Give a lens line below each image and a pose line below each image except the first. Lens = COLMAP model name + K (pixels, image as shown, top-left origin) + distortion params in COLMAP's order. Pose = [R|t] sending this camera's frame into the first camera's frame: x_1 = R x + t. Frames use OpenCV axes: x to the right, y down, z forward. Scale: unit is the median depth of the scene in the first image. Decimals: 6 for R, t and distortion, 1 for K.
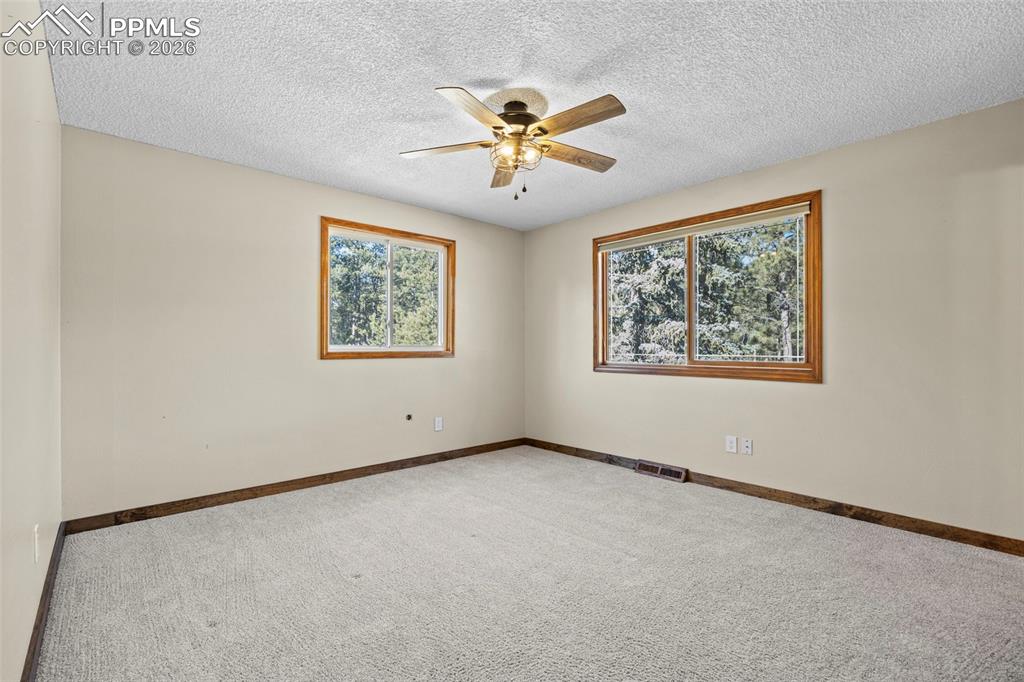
lens RADIAL K [[463.6, 0, 517.7], [0, 463.6, 342.2], [0, 0, 1]] dist [-0.002943, 0.000068]
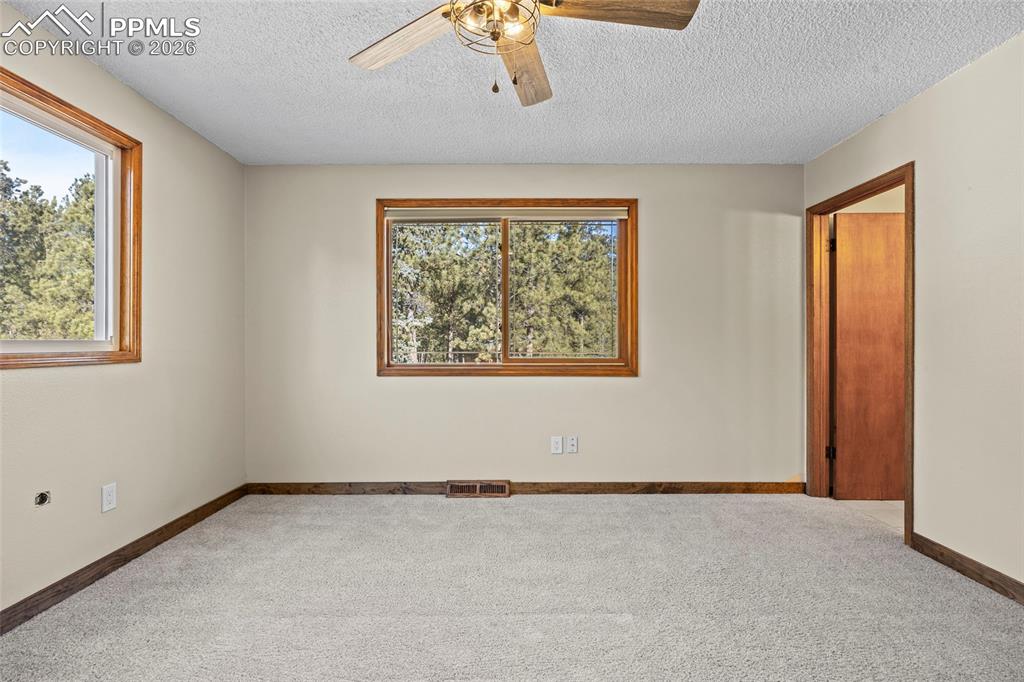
lens RADIAL K [[463.6, 0, 510.0], [0, 463.6, 342.6], [0, 0, 1]] dist [-0.002943, 0.000068]
pose [[0.674680, 0.000039, 0.738110, -0.290960], [-0.006231, 0.999965, 0.005643, 0.004138], [-0.738084, -0.008406, 0.674657, 0.400916]]
